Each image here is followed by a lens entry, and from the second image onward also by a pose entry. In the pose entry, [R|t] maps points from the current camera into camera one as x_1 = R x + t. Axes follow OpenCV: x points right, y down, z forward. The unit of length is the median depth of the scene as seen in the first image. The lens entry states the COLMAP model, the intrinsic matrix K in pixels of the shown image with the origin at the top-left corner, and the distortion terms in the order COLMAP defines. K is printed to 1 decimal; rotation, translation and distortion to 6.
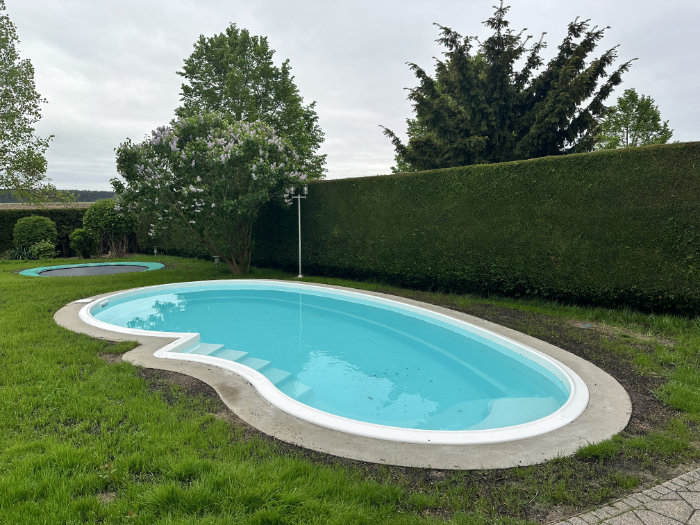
lens RADIAL K [[496.5, 0, 346.7], [0, 496.5, 255.2], [0, 0, 1]] dist [0.046647, -0.004889]
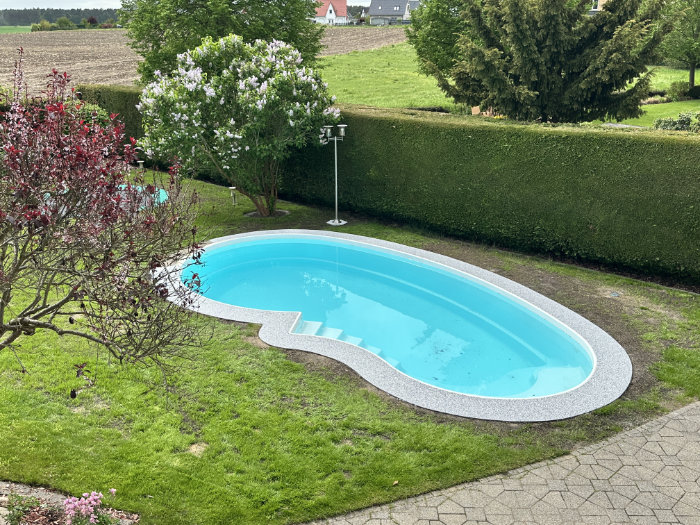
lens RADIAL K [[663.2, 0, 349.2], [0, 663.2, 269.9], [0, 0, 1]] dist [0.045087, 0.000000]
pose [[0.999254, -0.019260, 0.033482, -0.122474], [0.010901, 0.972200, 0.233898, -0.178566], [-0.037056, -0.233359, 0.971684, -0.305308]]
